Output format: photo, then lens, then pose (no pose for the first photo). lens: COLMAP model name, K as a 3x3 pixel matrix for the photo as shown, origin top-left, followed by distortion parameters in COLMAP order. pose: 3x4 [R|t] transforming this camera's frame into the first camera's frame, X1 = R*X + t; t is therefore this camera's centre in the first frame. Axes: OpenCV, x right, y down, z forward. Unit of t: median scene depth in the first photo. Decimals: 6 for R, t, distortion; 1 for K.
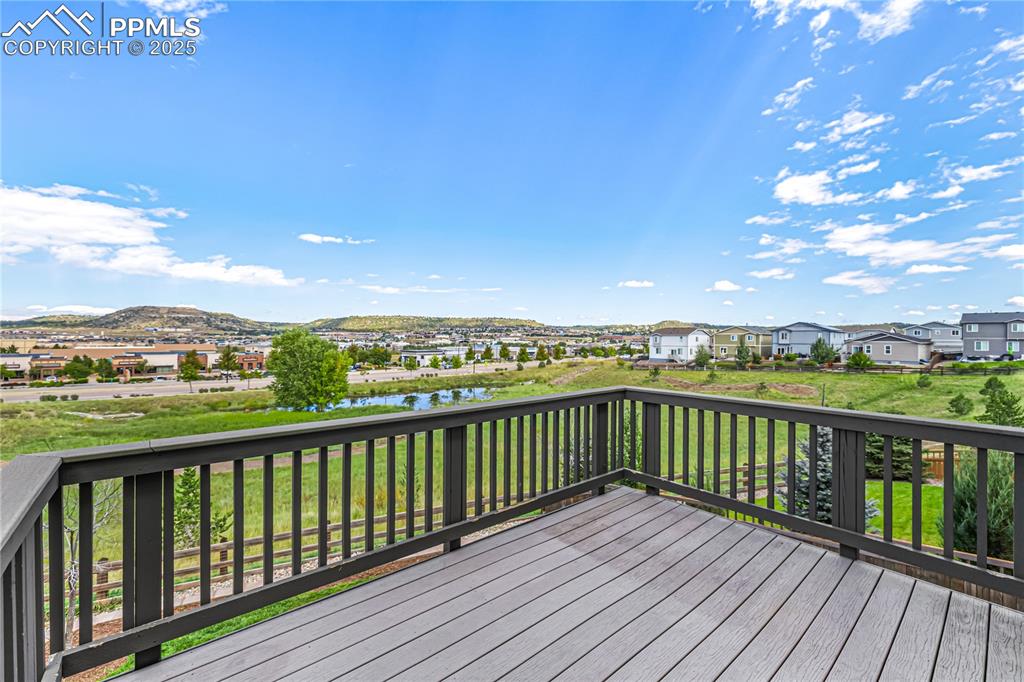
lens RADIAL K [[423.4, 0, 513.5], [0, 423.4, 340.2], [0, 0, 1]] dist [0.001262, -0.000712]
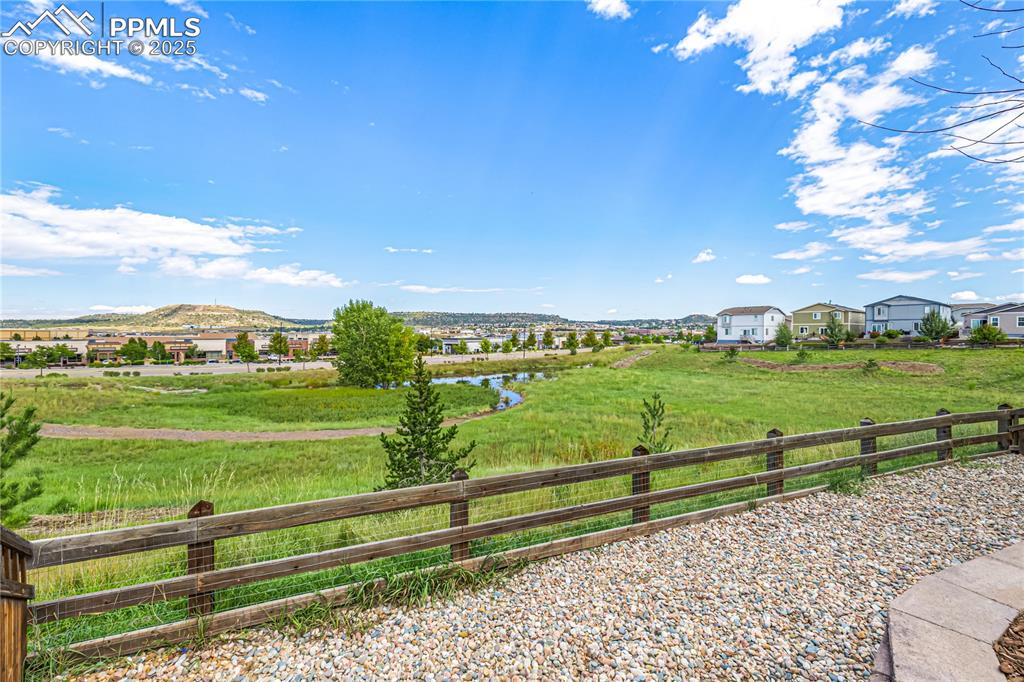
lens RADIAL K [[423.4, 0, 510.8], [0, 423.4, 339.2], [0, 0, 1]] dist [0.001262, -0.000712]
pose [[0.998517, -0.004450, -0.054250, -0.097842], [0.004717, 0.999977, 0.004786, 0.041012], [0.054227, -0.005035, 0.998516, 0.060739]]
